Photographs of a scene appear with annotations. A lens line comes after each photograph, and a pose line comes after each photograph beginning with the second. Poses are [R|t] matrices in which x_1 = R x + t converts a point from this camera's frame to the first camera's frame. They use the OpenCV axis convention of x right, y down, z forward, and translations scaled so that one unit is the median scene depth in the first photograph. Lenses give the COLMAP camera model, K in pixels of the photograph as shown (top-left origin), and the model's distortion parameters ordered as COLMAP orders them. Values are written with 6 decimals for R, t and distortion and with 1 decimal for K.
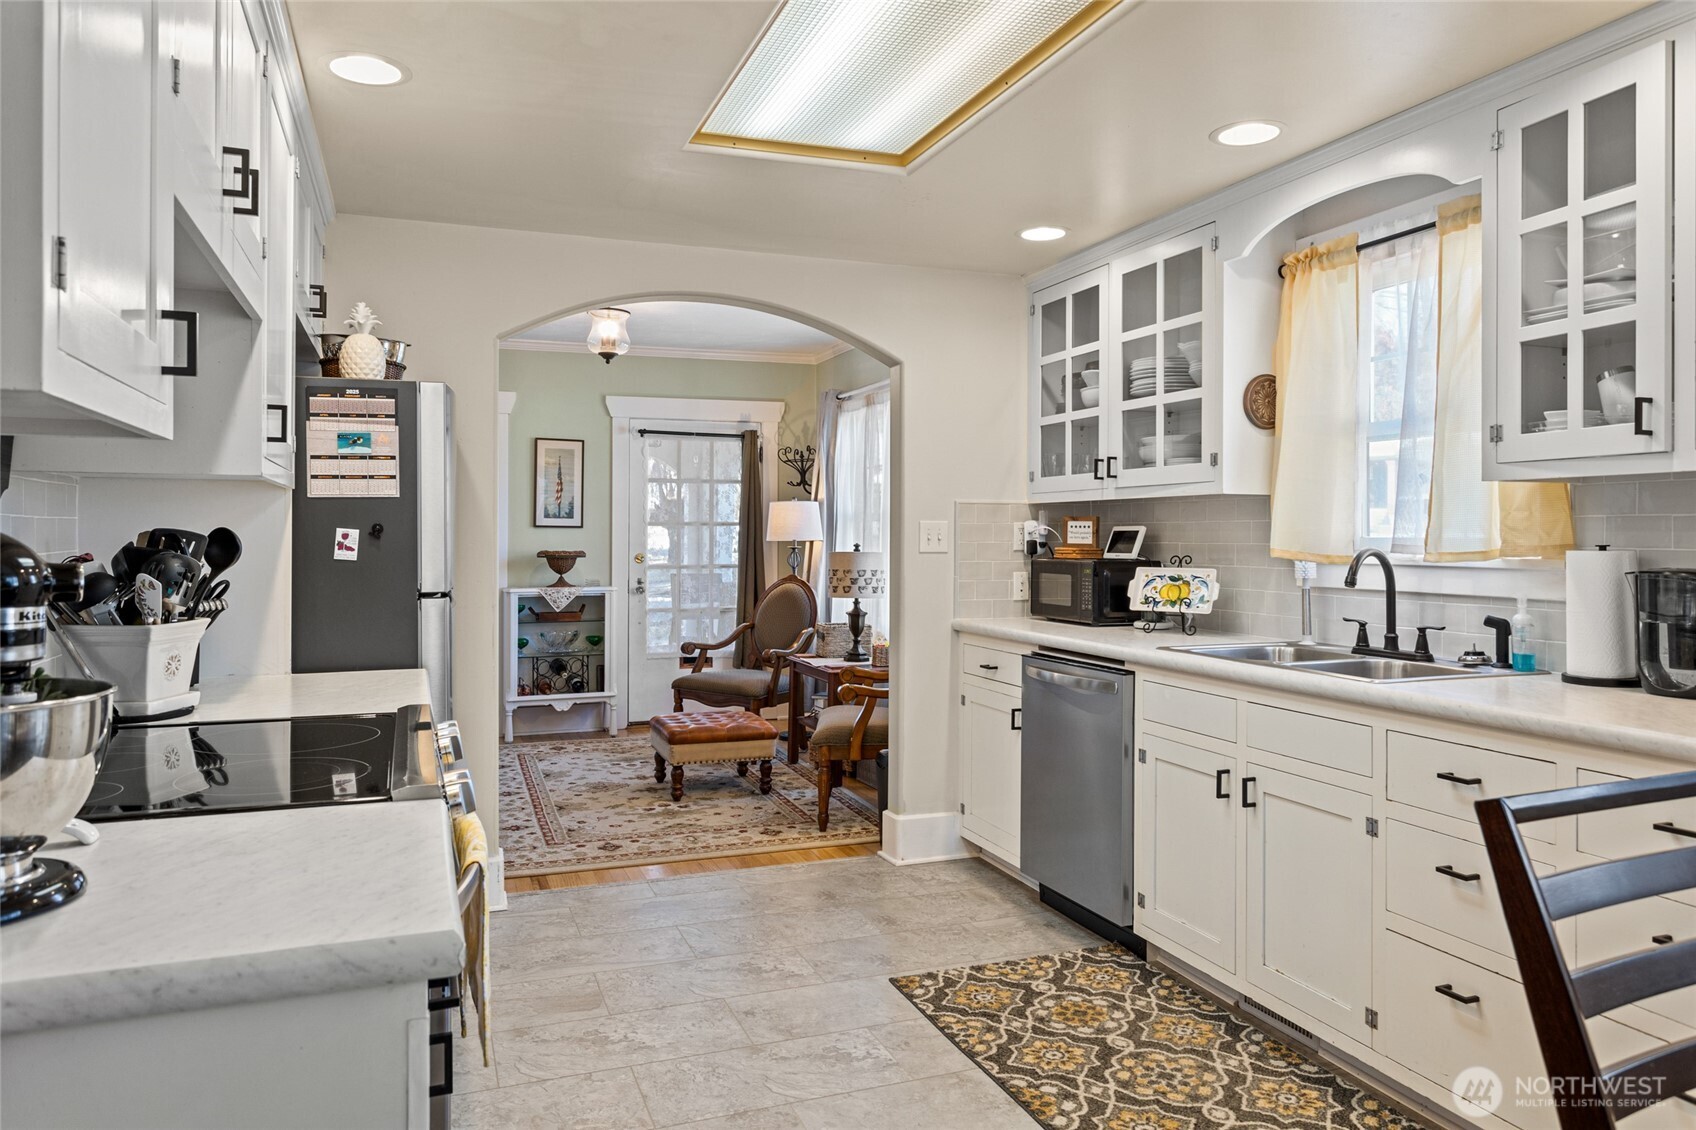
lens RADIAL K [[1164.9, 0, 815.3], [0, 1164.9, 543.0], [0, 0, 1]] dist [-0.000867, 0.001925]
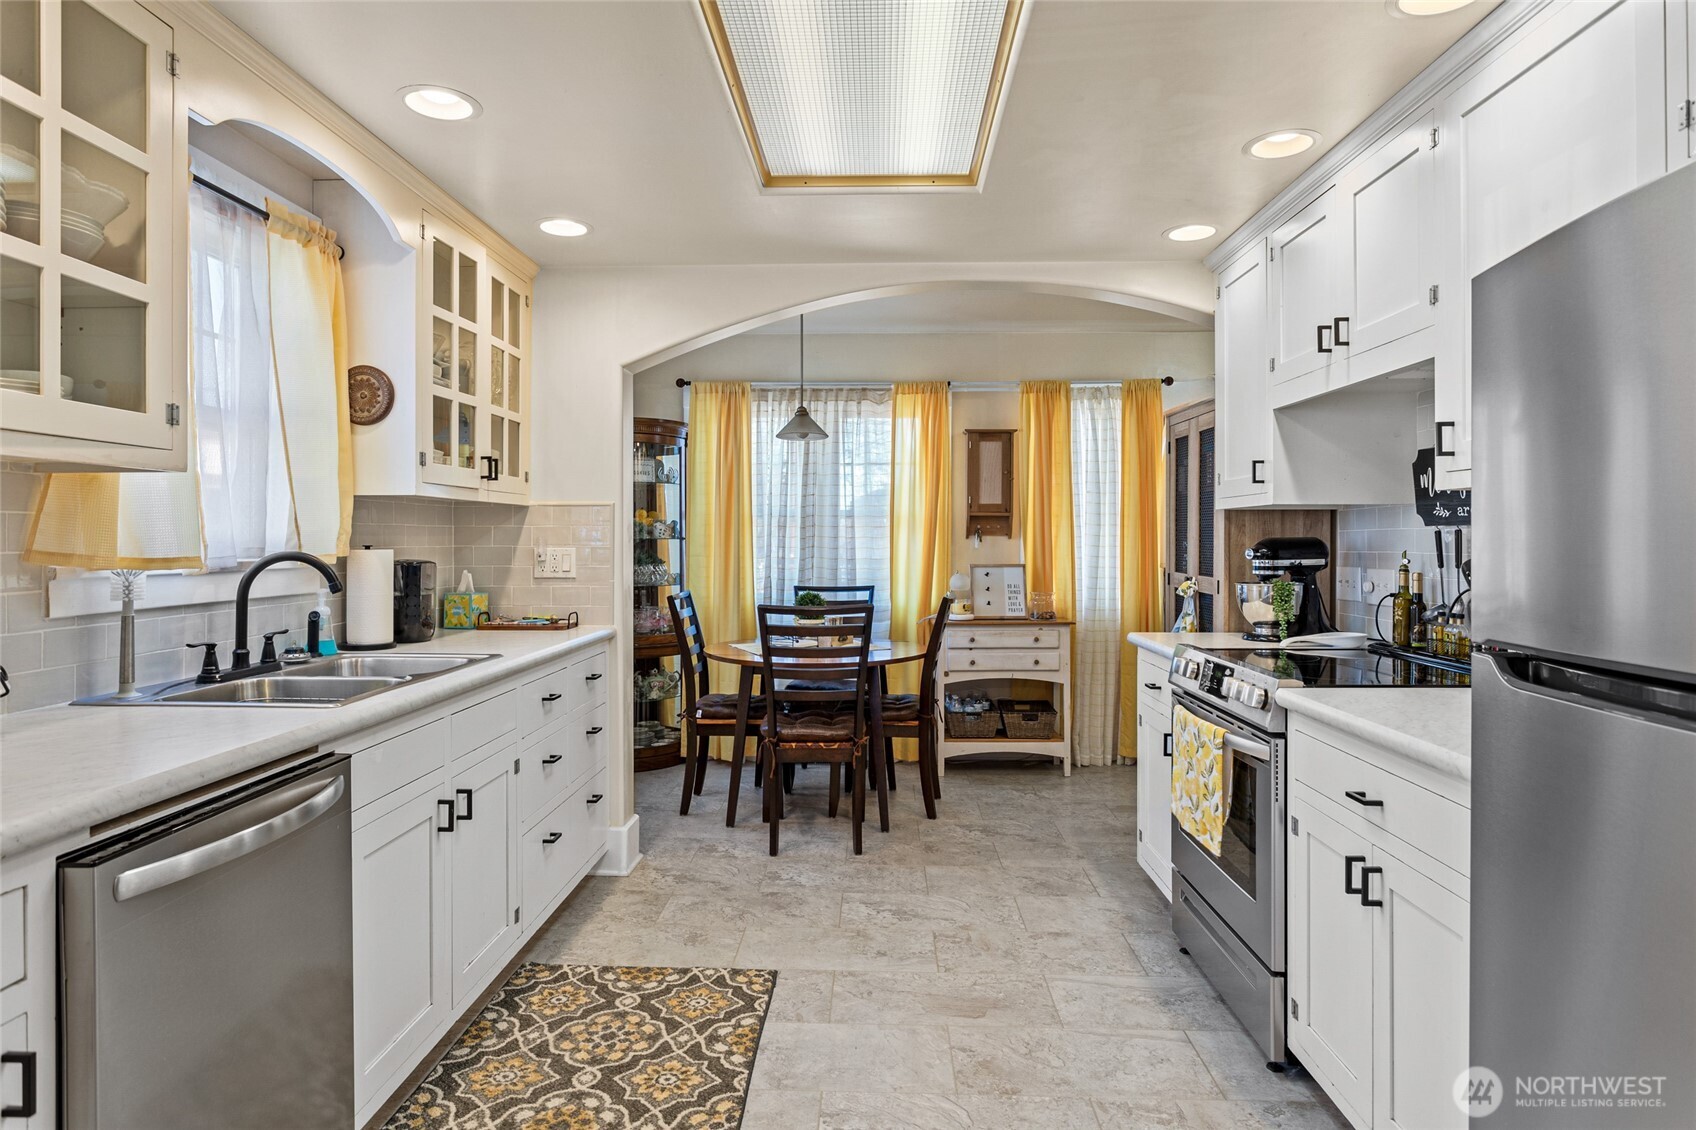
lens RADIAL K [[977.4, 0, 849.4], [0, 977.4, 540.9], [0, 0, 1]] dist [-0.019098, 0.000412]
pose [[-0.936785, -0.004108, 0.349882, -0.142039], [-0.000721, 0.999952, 0.009810, -0.008686], [-0.349906, 0.008938, -0.936742, 1.120636]]
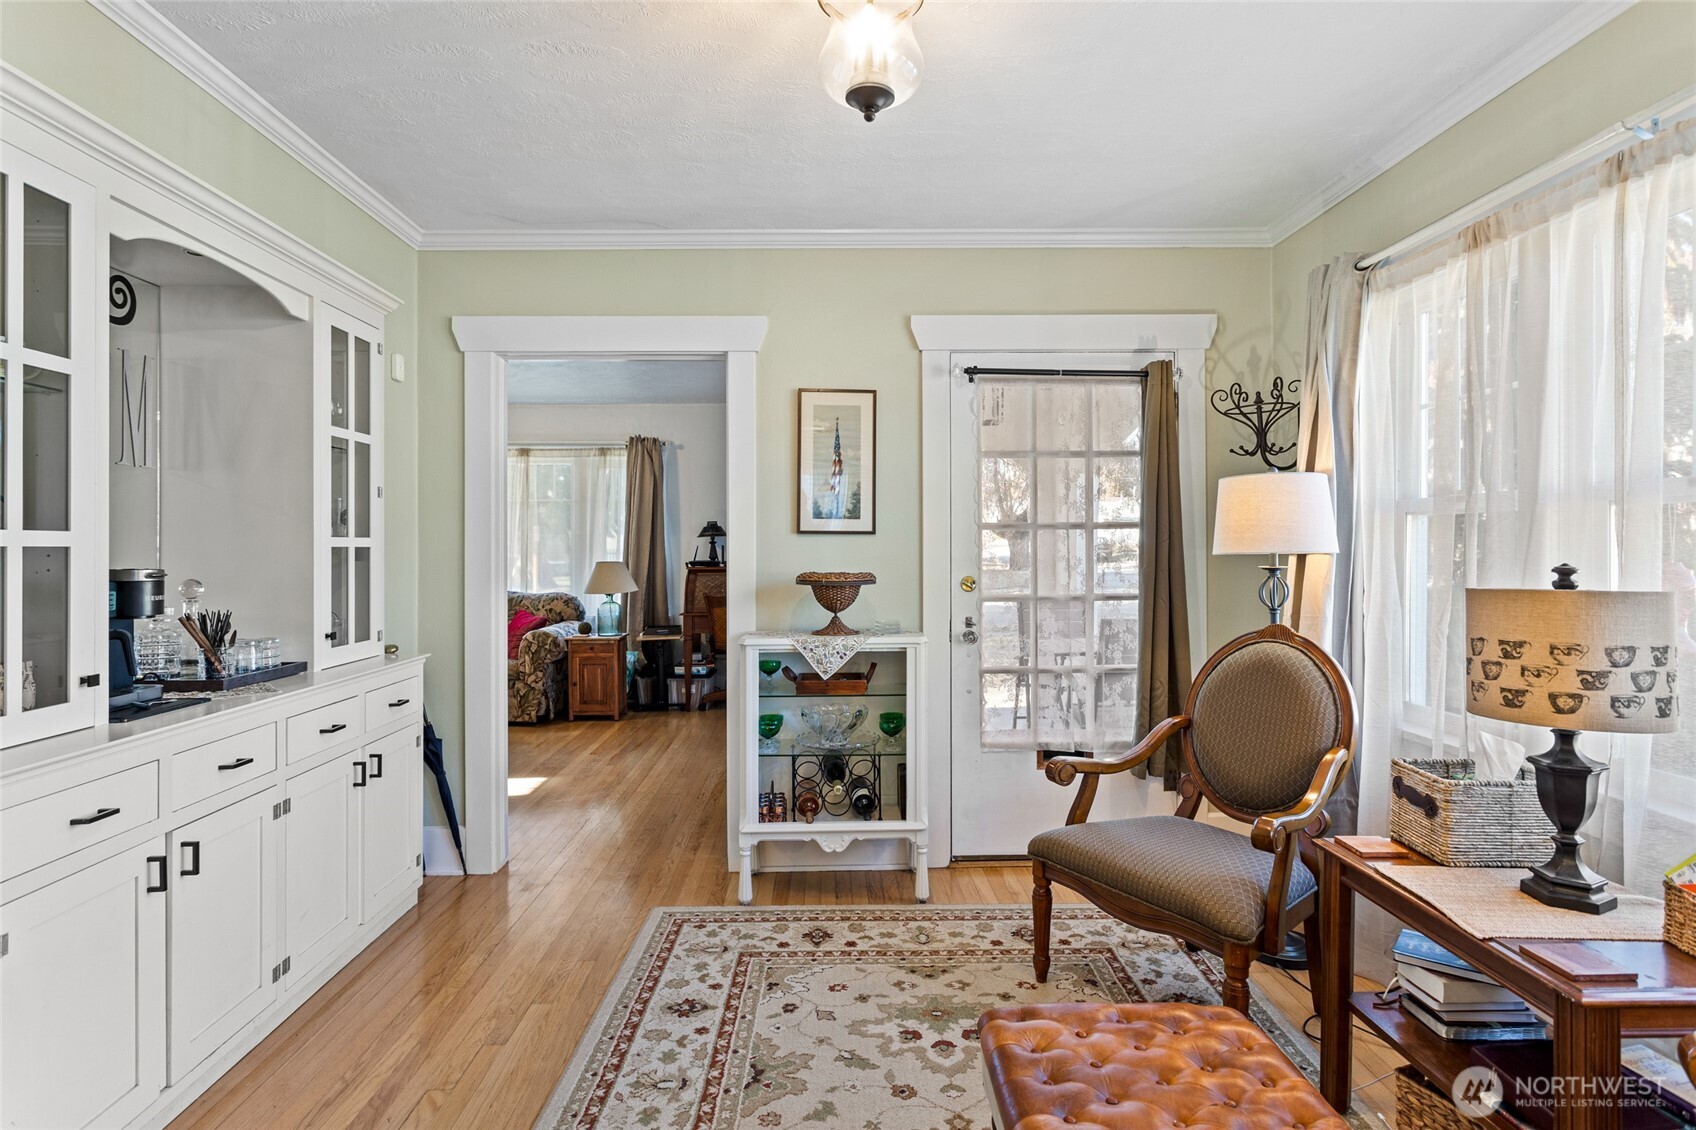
lens RADIAL K [[889.4, 0, 848.9], [0, 889.4, 540.9], [0, 0, 1]] dist [-0.002515, 0.000280]
pose [[0.953793, -0.008822, -0.300336, -0.130121], [0.005205, 0.999904, -0.012841, -0.006441], [0.300420, 0.010684, 0.953747, 0.985083]]
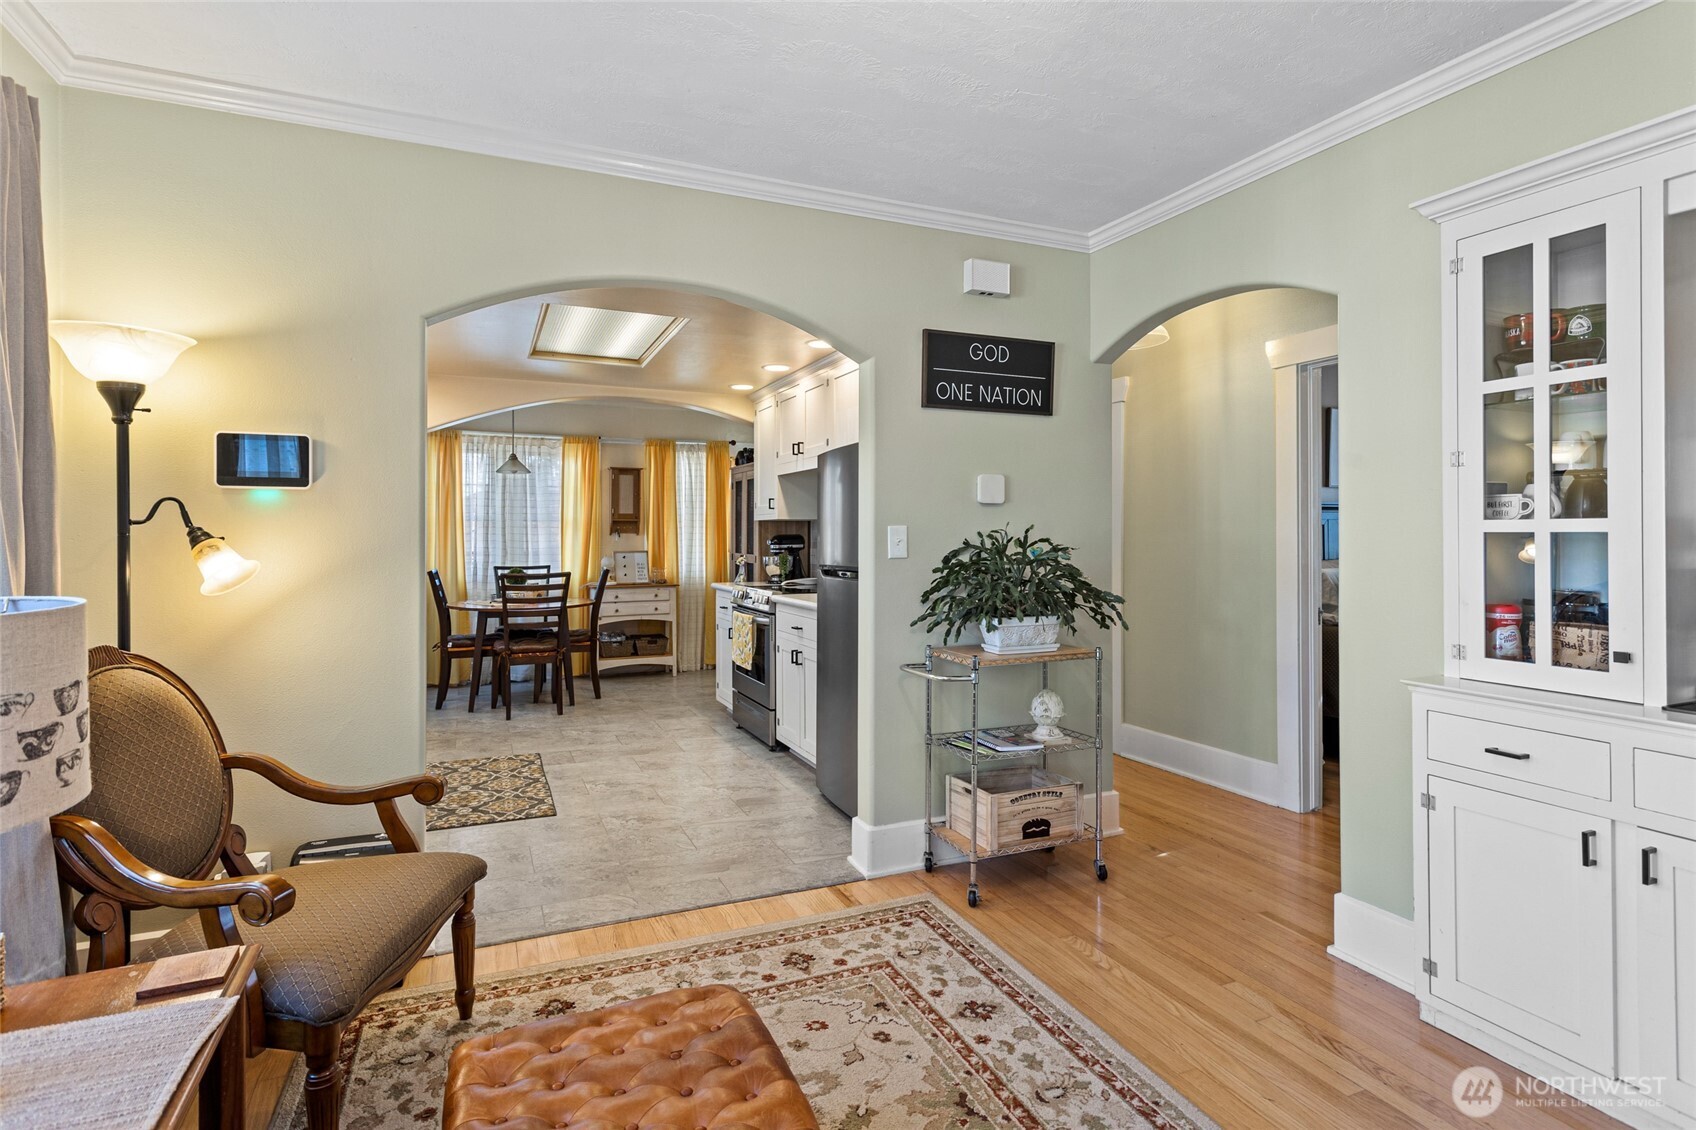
lens RADIAL K [[856.9, 0, 876.7], [0, 856.9, 527.5], [0, 0, 1]] dist [0.002413, 0.000532]
pose [[-0.993005, -0.002927, -0.118040, -0.180739], [-0.002640, 0.999993, -0.002584, -0.012079], [0.118047, -0.002254, -0.993005, 1.737697]]
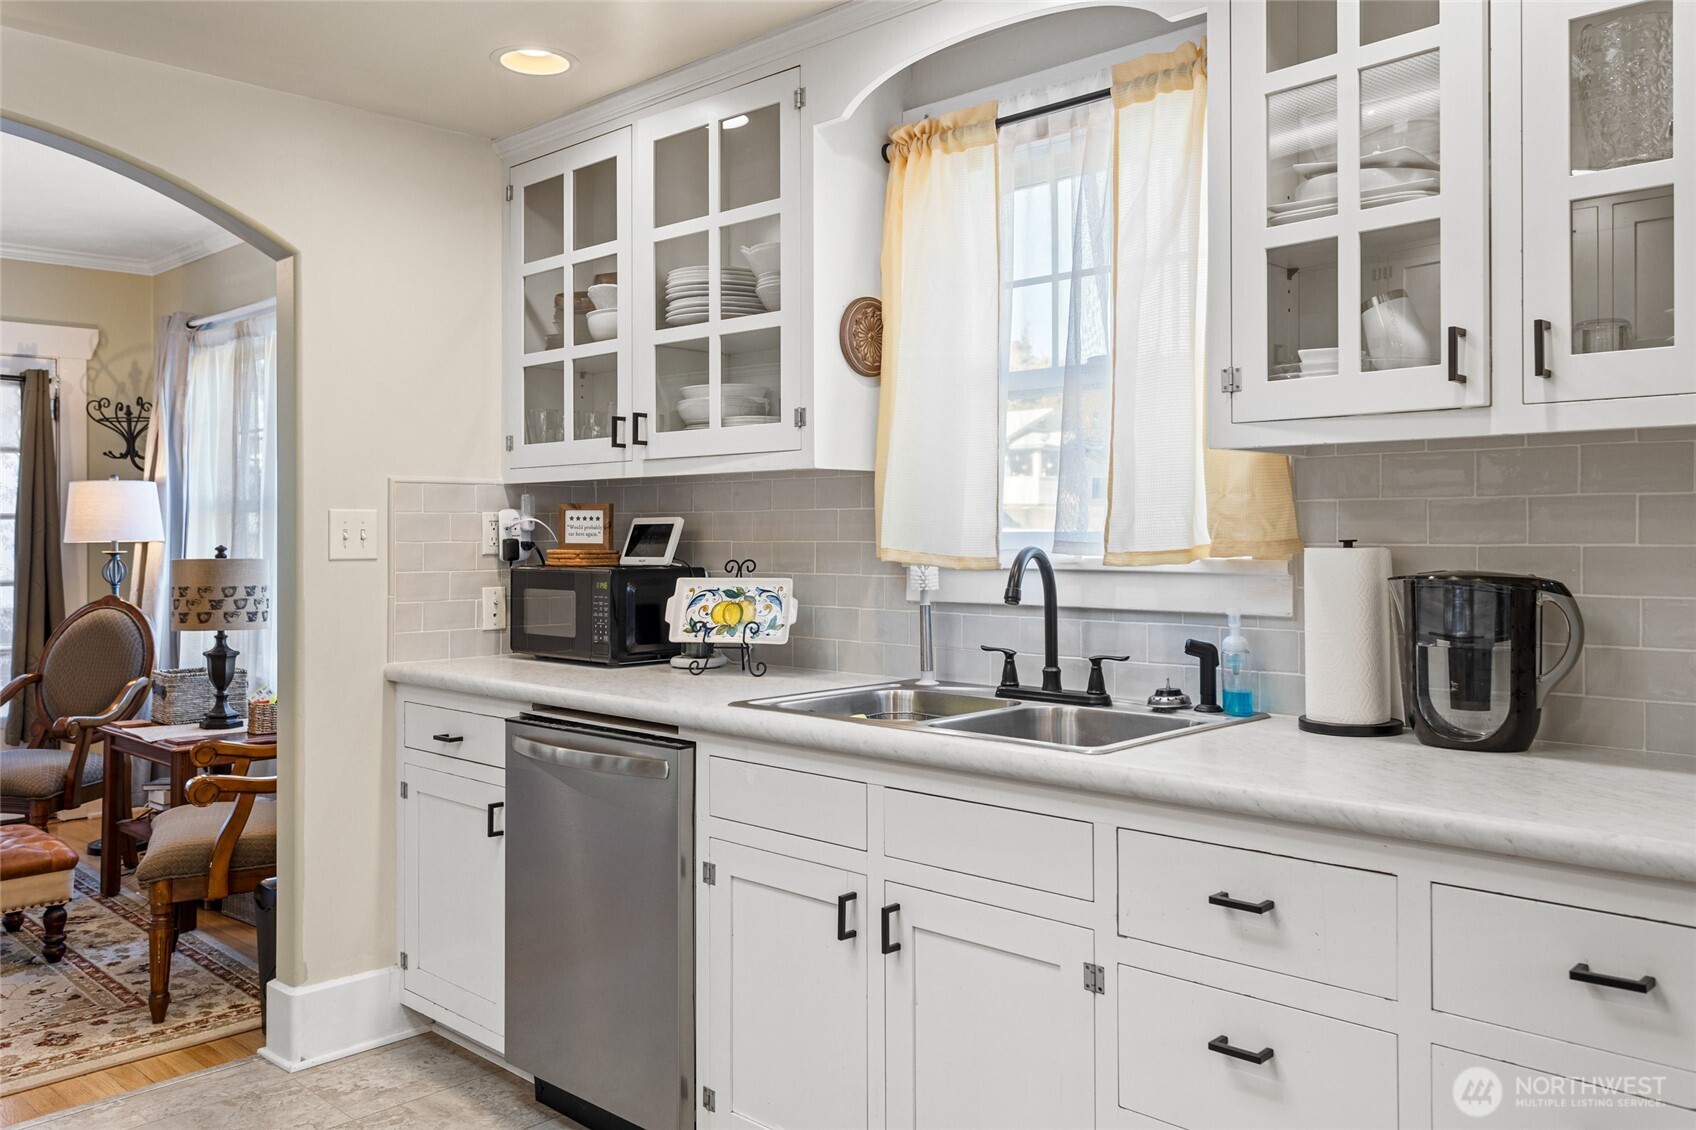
lens RADIAL K [[1362.8, 0, 873.2], [0, 1362.8, 529.7], [0, 0, 1]] dist [0.007568, 0.002218]
pose [[0.888223, -0.004816, 0.459387, 0.013200], [0.008636, 0.999943, -0.006216, -0.001089], [-0.459331, 0.009489, 0.888215, 0.229780]]
